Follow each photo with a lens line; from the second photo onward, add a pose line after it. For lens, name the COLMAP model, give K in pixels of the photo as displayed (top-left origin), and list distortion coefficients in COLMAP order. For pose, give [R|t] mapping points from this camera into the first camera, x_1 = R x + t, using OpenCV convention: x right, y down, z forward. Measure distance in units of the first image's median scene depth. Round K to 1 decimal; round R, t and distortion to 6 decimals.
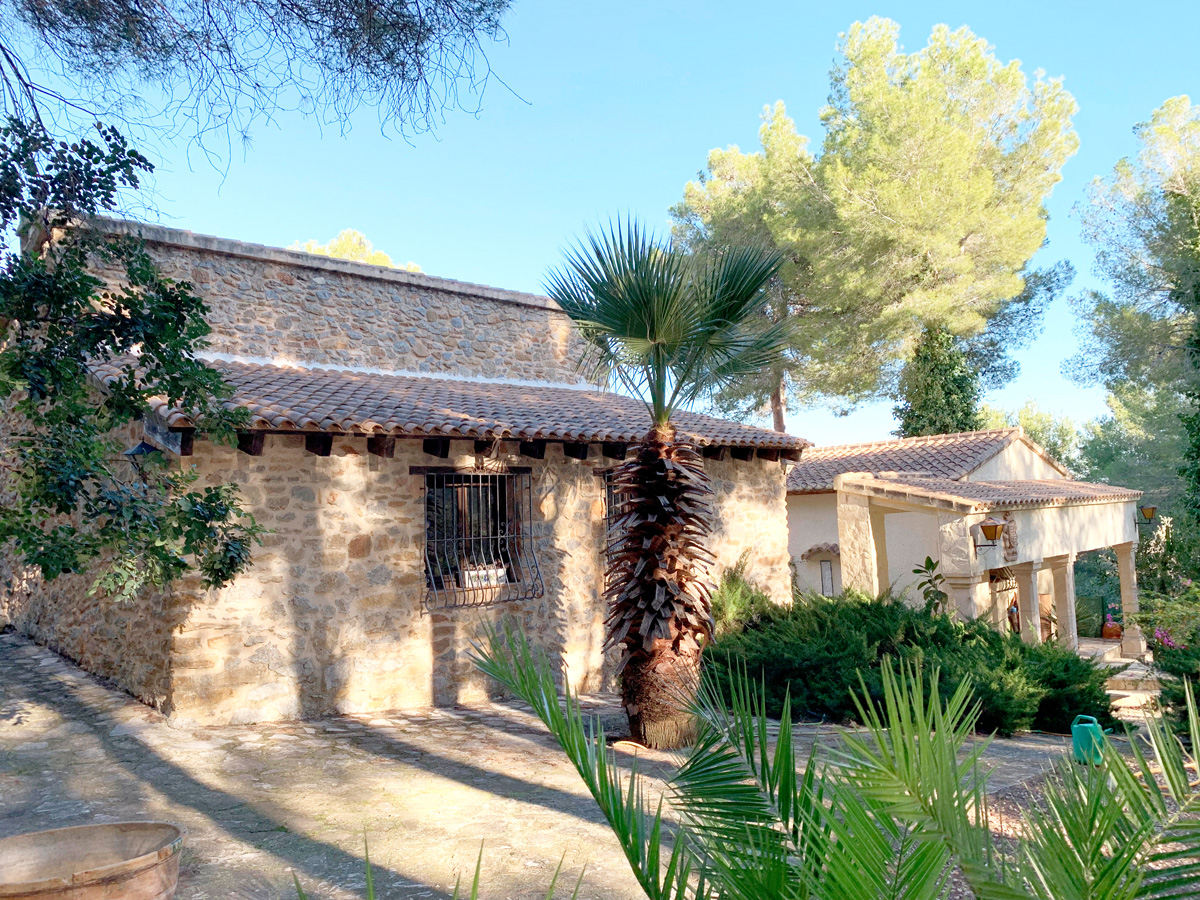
lens RADIAL K [[925.0, 0, 600.1], [0, 925.0, 451.9], [0, 0, 1]] dist [0.024311, -0.028015]
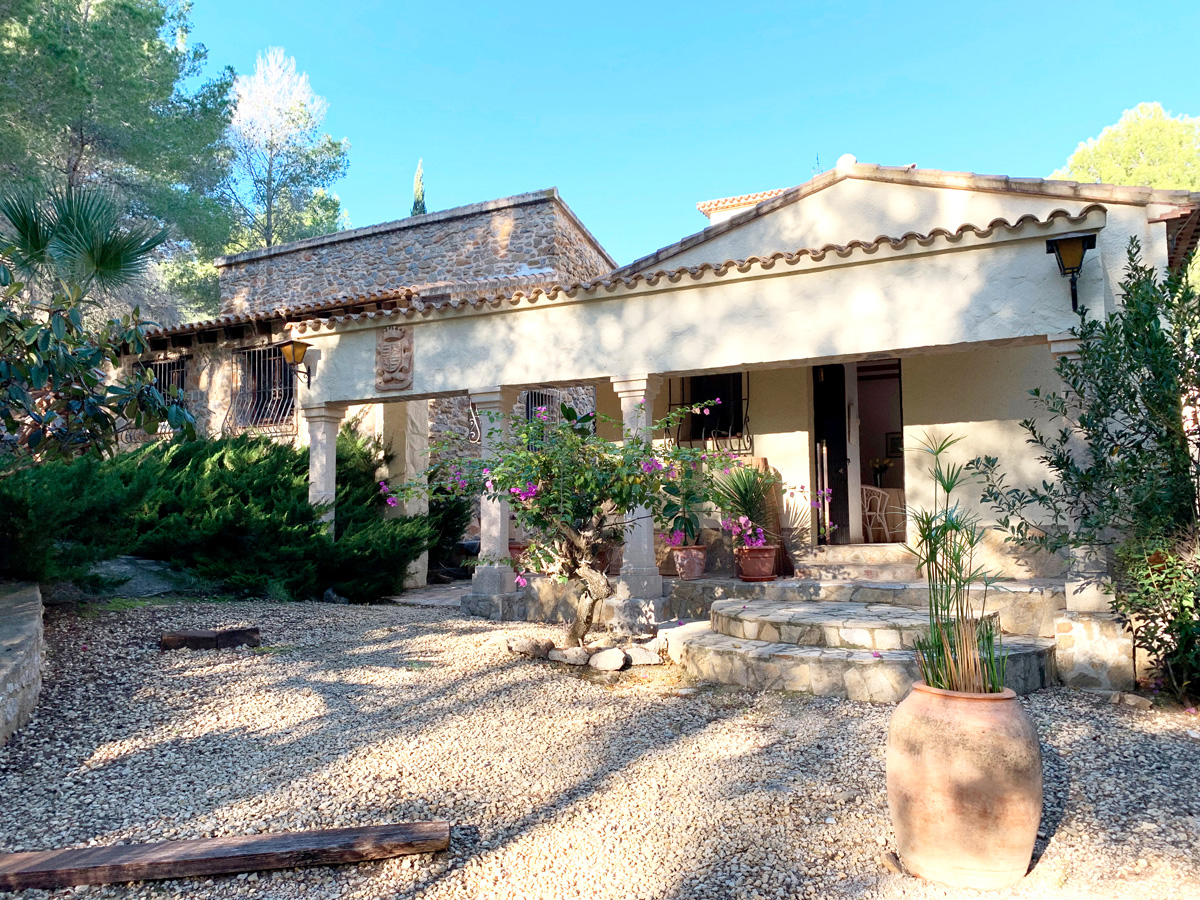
lens RADIAL K [[925.0, 0, 600.2], [0, 925.0, 448.2], [0, 0, 1]] dist [0.024311, -0.028015]
pose [[0.271130, -0.039513, -0.961732, 1.219860], [0.053451, 0.998233, -0.025944, 0.191551], [0.961058, -0.044372, 0.272763, 0.973063]]
